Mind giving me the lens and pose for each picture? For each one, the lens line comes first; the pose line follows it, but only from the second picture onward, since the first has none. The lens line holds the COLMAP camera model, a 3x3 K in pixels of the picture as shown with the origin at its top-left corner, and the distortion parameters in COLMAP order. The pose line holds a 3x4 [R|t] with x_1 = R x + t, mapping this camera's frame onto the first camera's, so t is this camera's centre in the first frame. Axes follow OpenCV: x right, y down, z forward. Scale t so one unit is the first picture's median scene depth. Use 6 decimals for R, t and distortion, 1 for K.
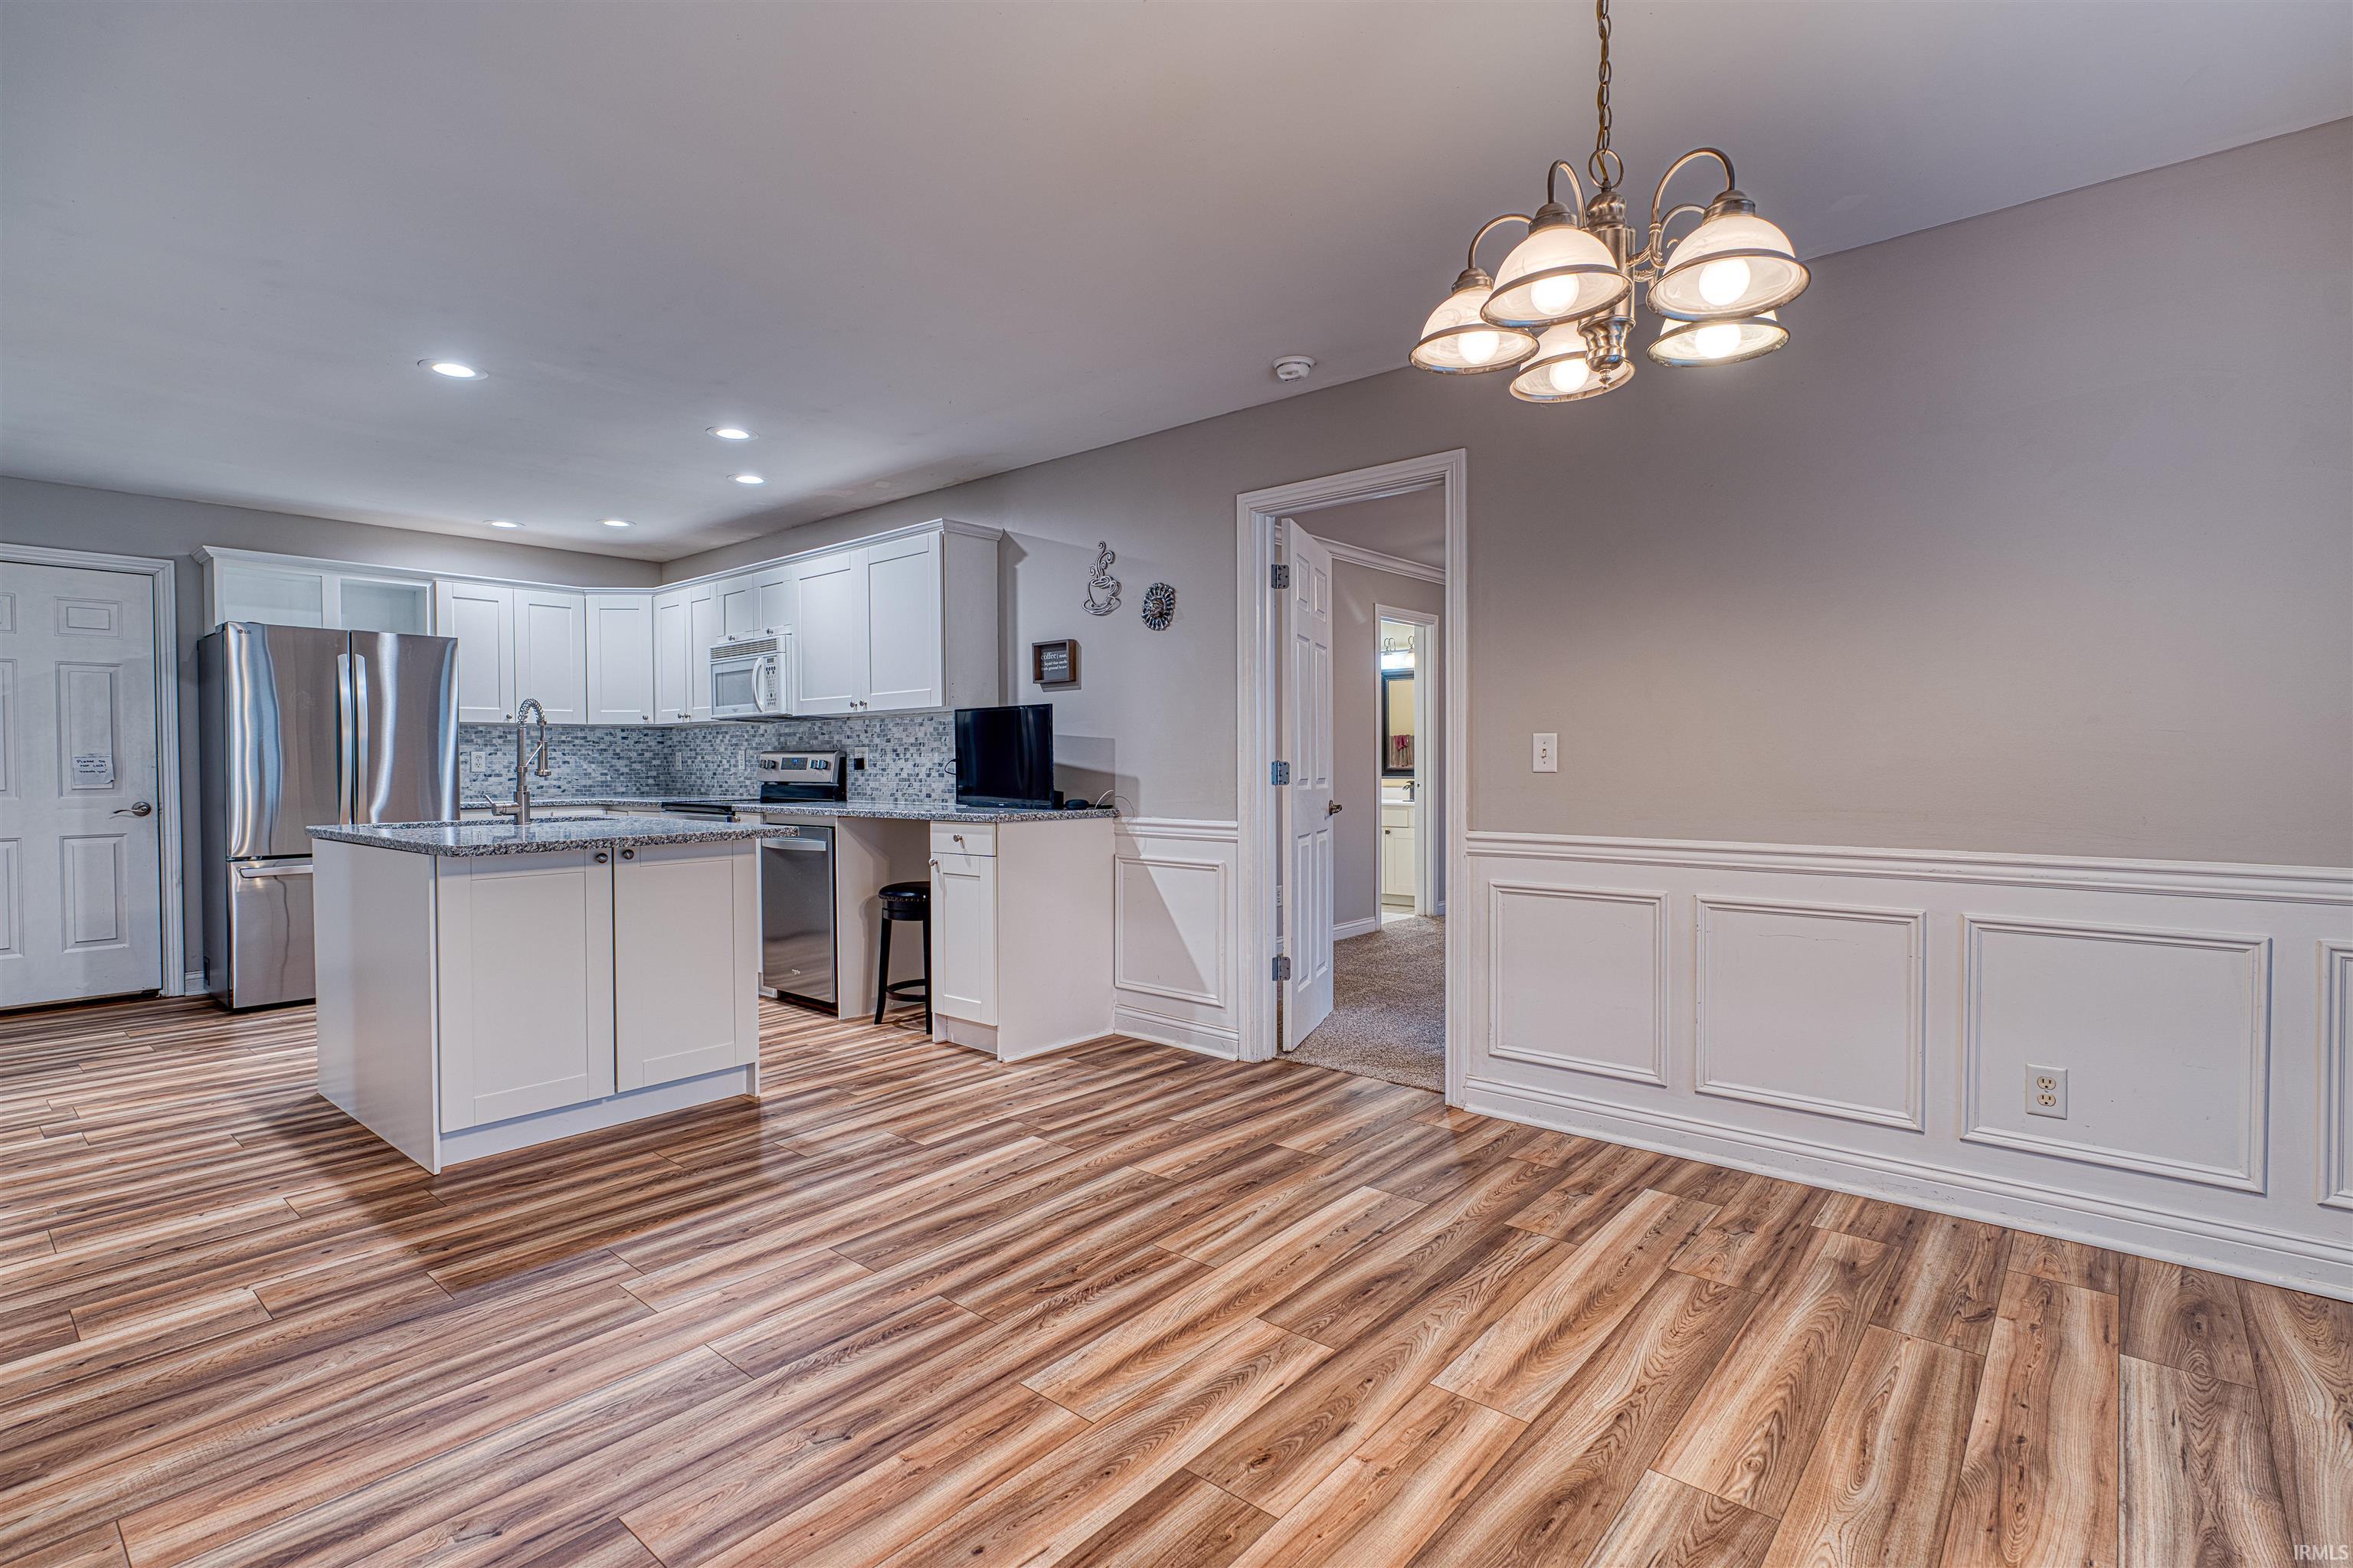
lens RADIAL K [[1108.7, 0, 1175.0], [0, 1108.7, 779.7], [0, 0, 1]] dist [-0.004527, 0.003172]
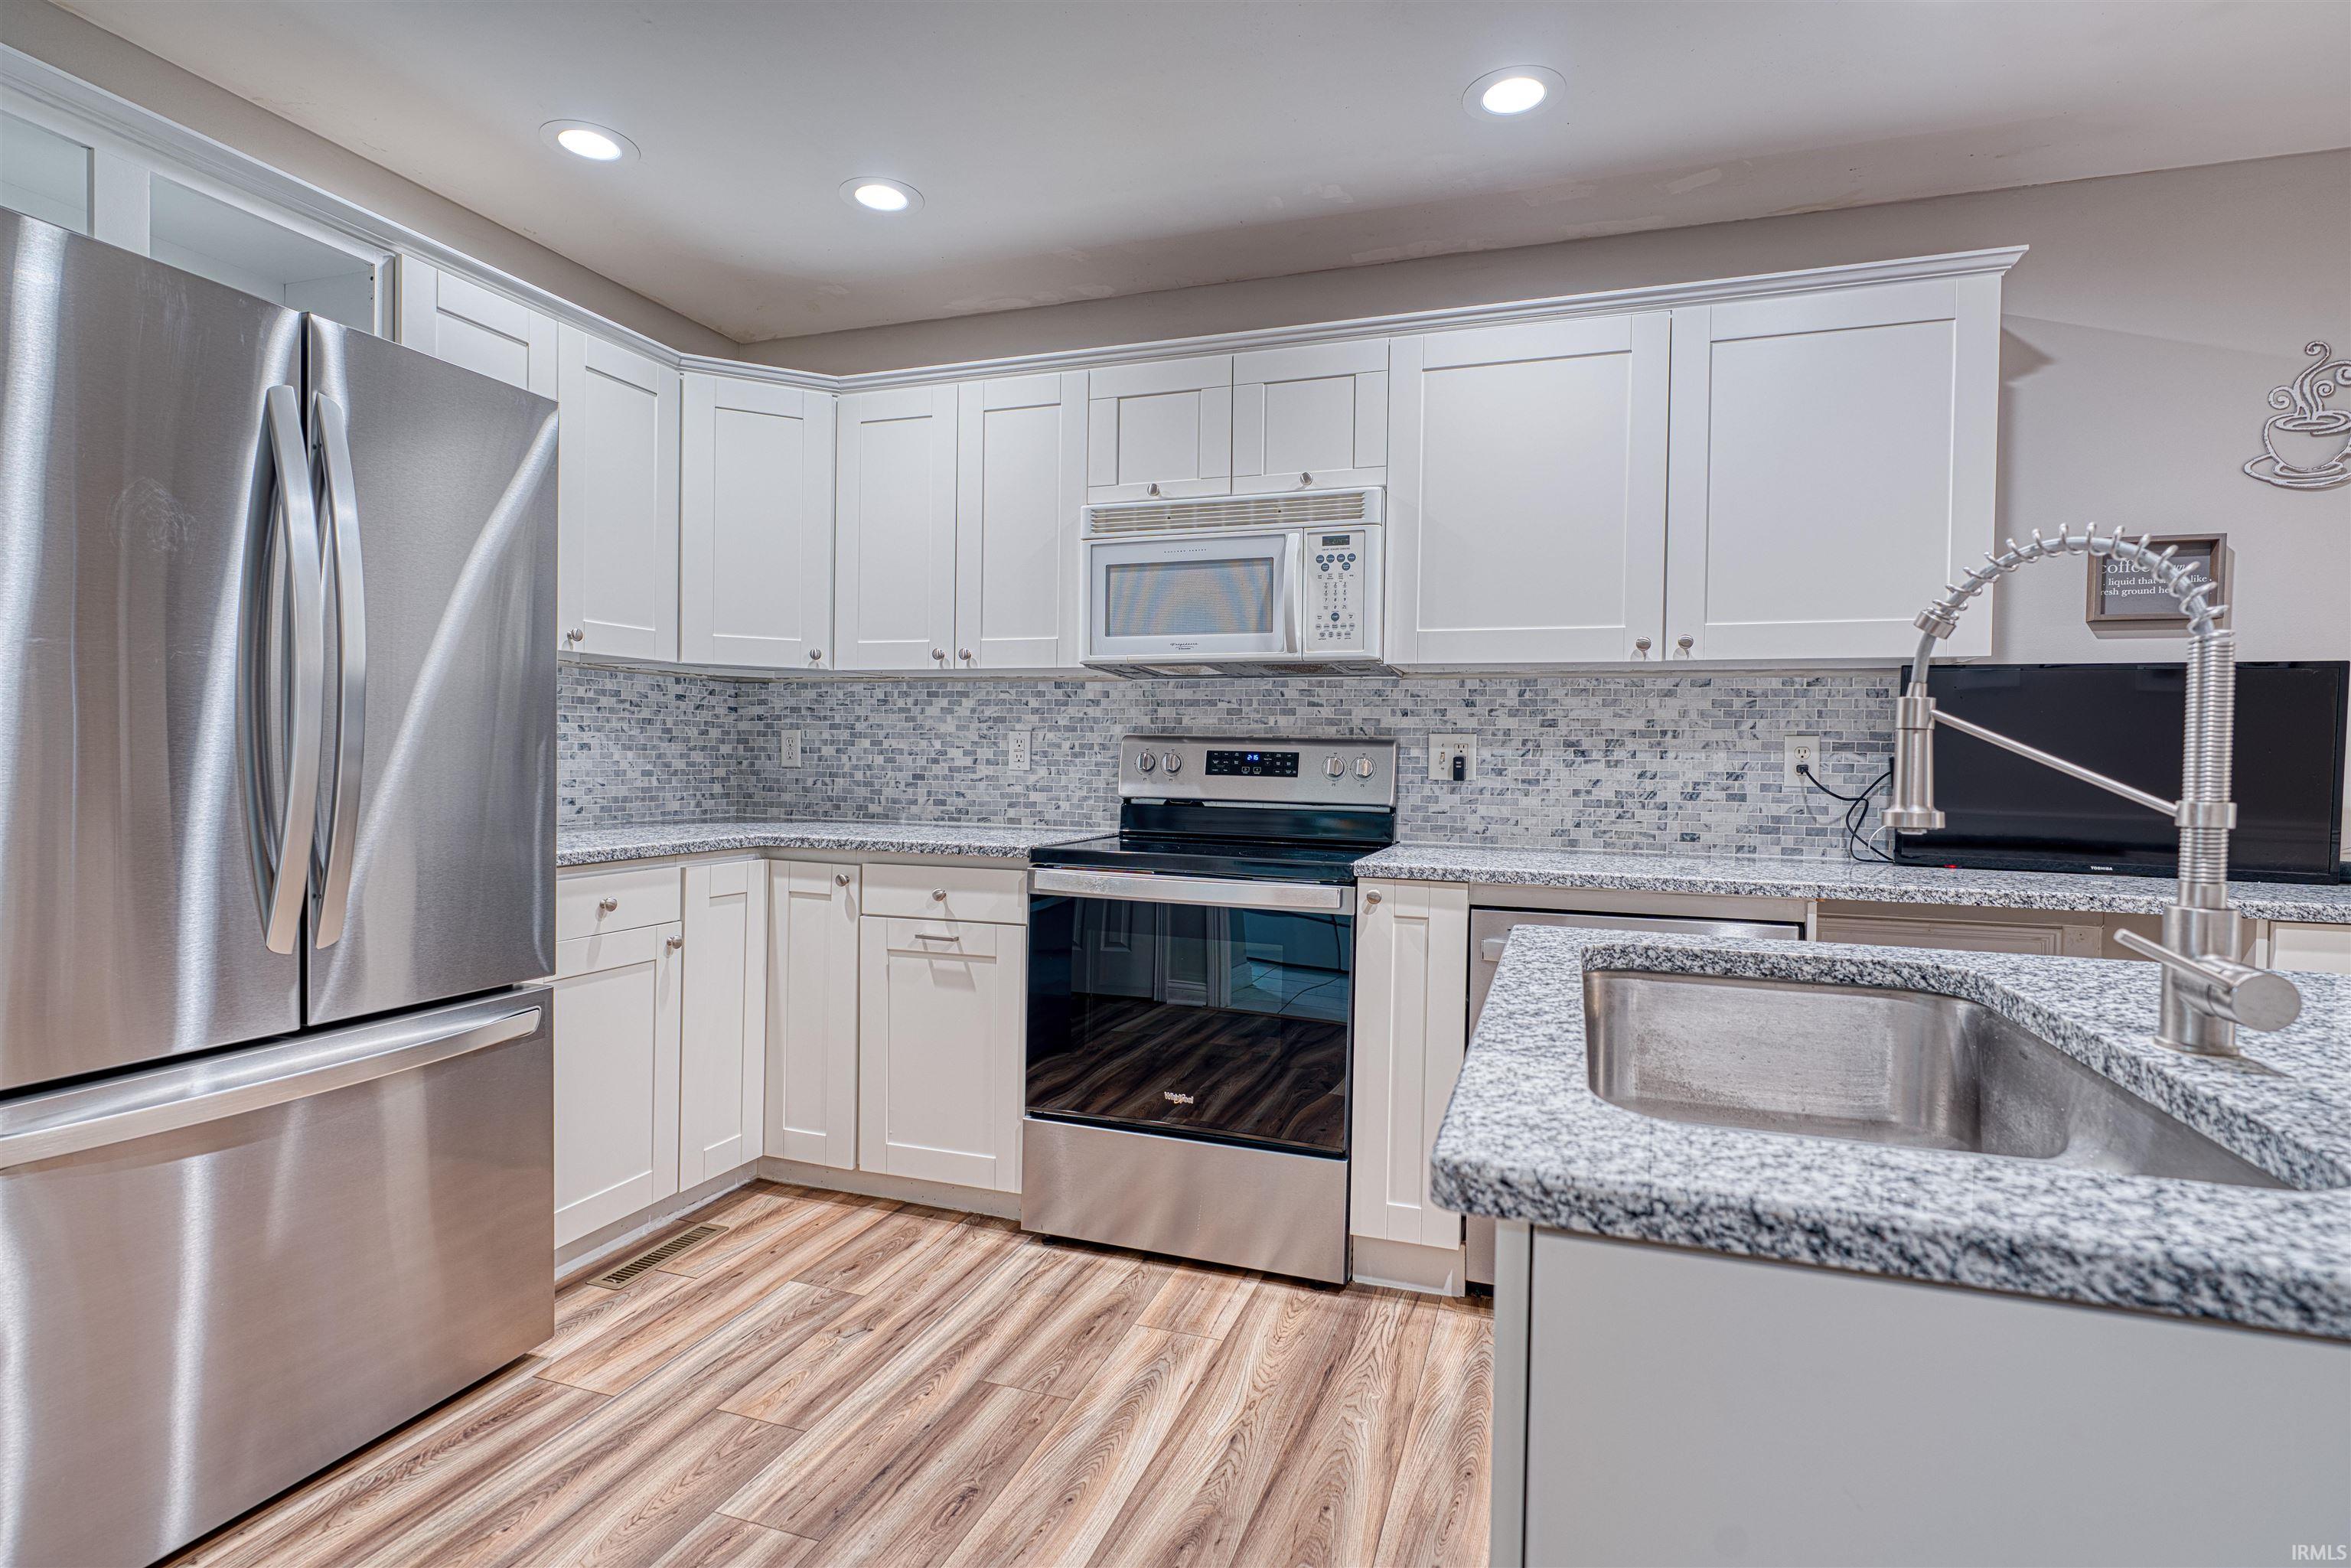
lens RADIAL K [[1155.2, 0, 1175.7], [0, 1155.2, 779.8], [0, 0, 1]] dist [-0.006825, 0.002811]
pose [[0.930588, 0.013977, 0.365802, -0.820587], [-0.016277, 0.999862, 0.003205, -0.012398], [-0.365706, -0.008936, 0.930687, 0.792208]]
